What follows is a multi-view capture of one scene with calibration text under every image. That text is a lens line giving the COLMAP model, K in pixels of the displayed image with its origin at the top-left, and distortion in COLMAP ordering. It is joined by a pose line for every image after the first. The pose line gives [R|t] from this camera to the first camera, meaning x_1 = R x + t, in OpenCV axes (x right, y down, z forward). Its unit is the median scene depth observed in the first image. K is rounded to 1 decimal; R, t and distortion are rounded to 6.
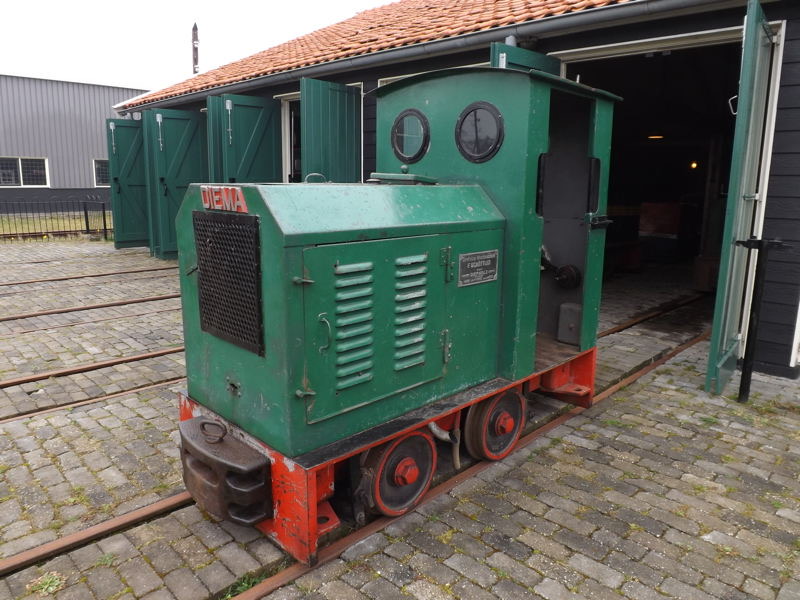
lens RADIAL K [[567.1, 0, 400.1], [0, 567.1, 299.4], [0, 0, 1]] dist [-0.042618, -0.001179]
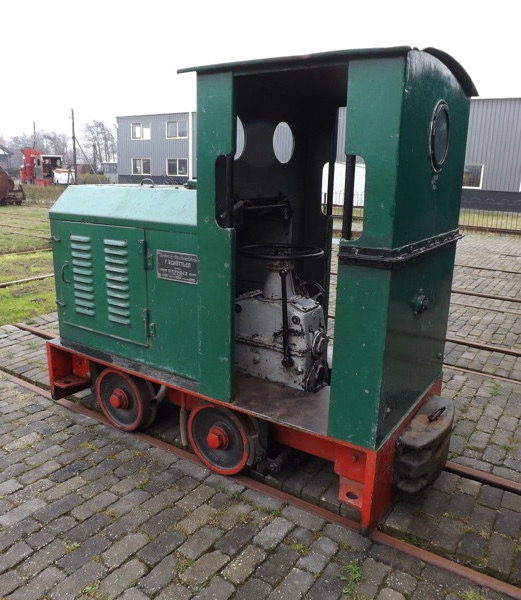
lens RADIAL K [[501.8, 0, 260.3], [0, 501.8, 299.7], [0, 0, 1]] dist [-0.041123, 0.000809]
pose [[0.179730, 0.234621, -0.955327, 1.083541], [-0.217399, 0.956602, 0.194034, -0.213880], [0.959393, 0.172814, 0.222937, 0.948141]]
